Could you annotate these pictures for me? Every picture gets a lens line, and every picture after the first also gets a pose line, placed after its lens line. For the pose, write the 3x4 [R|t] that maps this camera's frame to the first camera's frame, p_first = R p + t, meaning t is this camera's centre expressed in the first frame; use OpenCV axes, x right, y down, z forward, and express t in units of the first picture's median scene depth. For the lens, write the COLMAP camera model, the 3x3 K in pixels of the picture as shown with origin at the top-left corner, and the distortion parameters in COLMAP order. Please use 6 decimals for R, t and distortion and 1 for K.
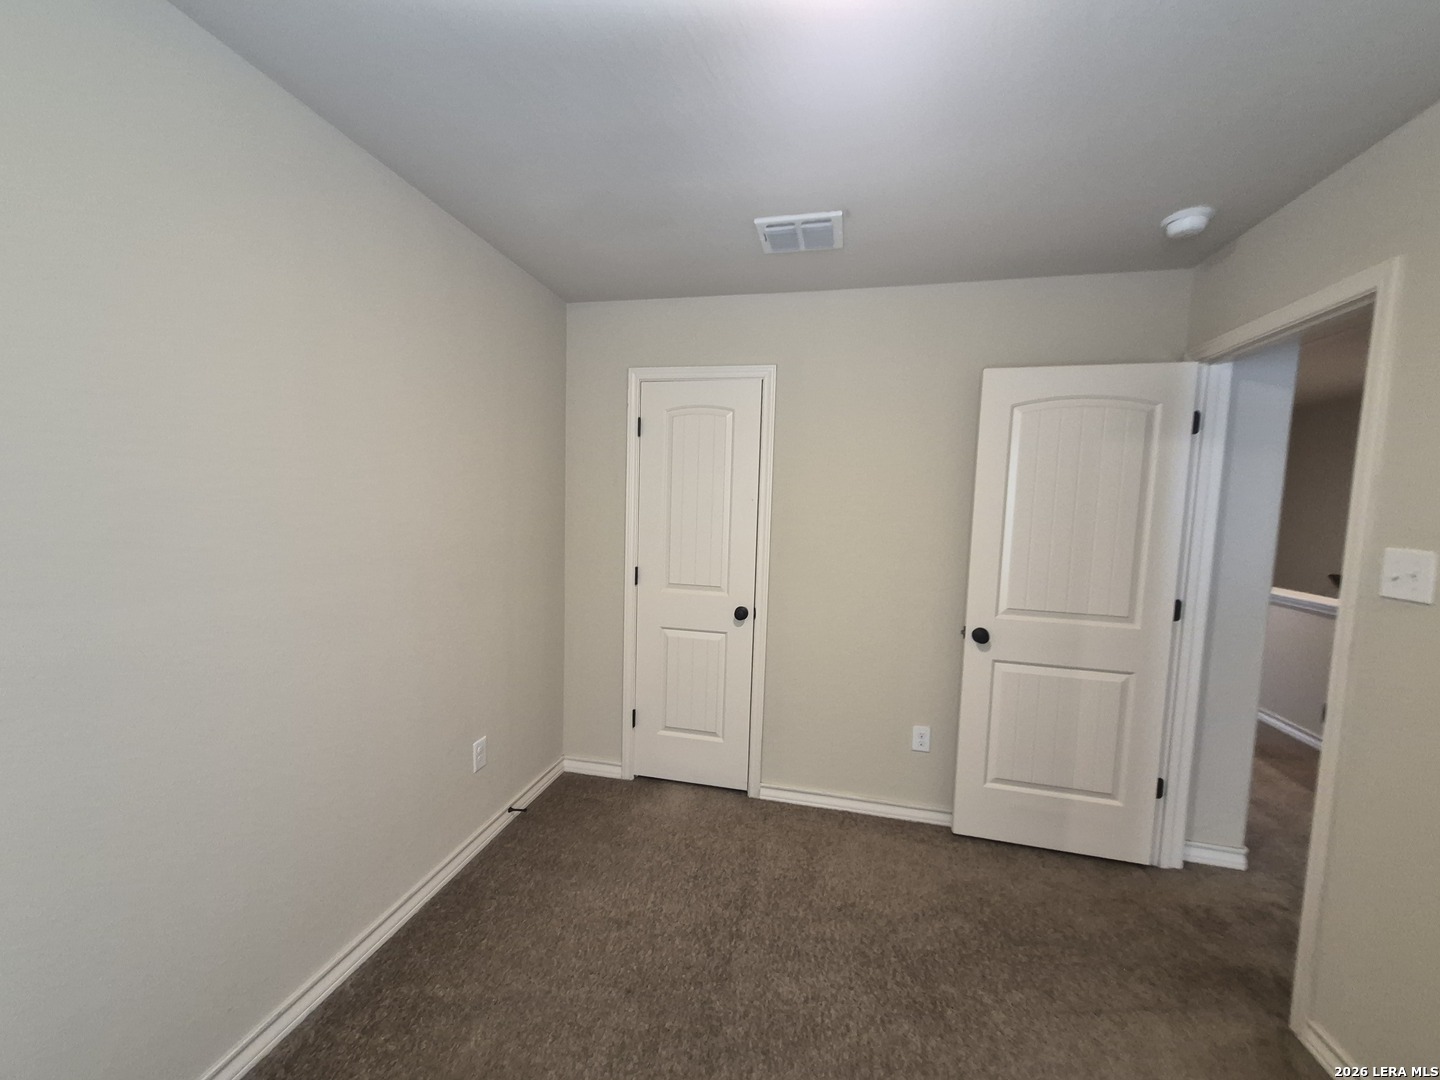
lens RADIAL K [[566.2, 0, 709.2], [0, 566.2, 548.1], [0, 0, 1]] dist [0.010173, -0.000053]
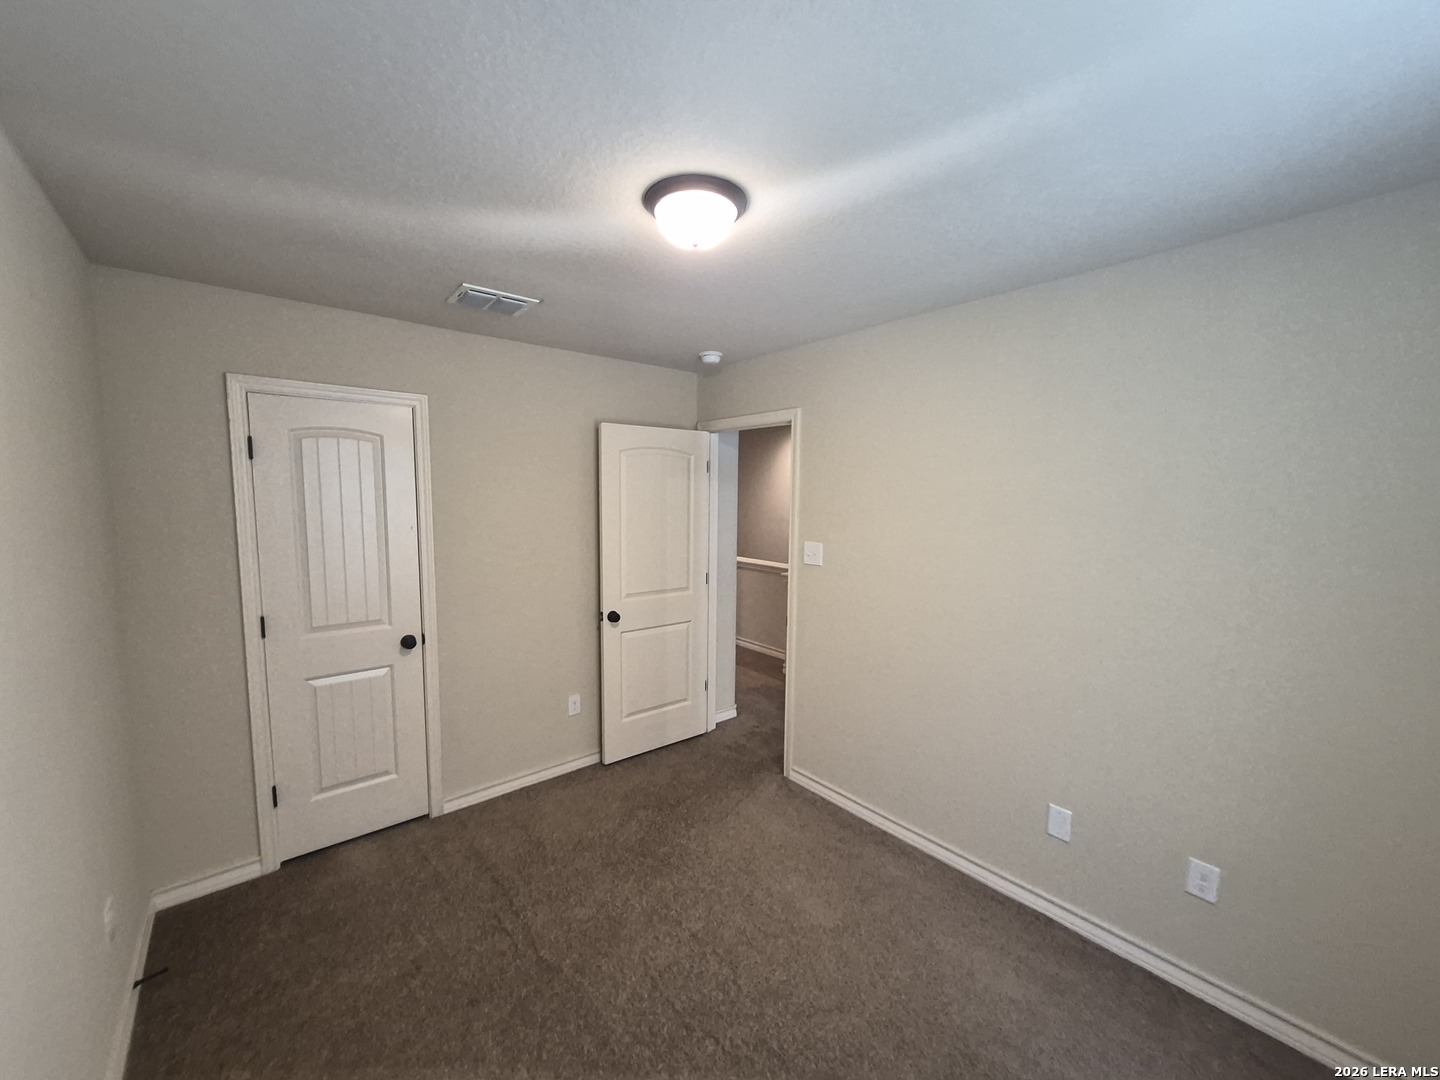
lens RADIAL K [[566.2, 0, 709.2], [0, 566.2, 548.1], [0, 0, 1]] dist [0.010173, -0.000053]
pose [[0.611765, -0.101960, 0.784441, -0.452413], [0.073986, 0.994687, 0.071588, -0.094917], [-0.787572, 0.014243, 0.616058, -0.031526]]
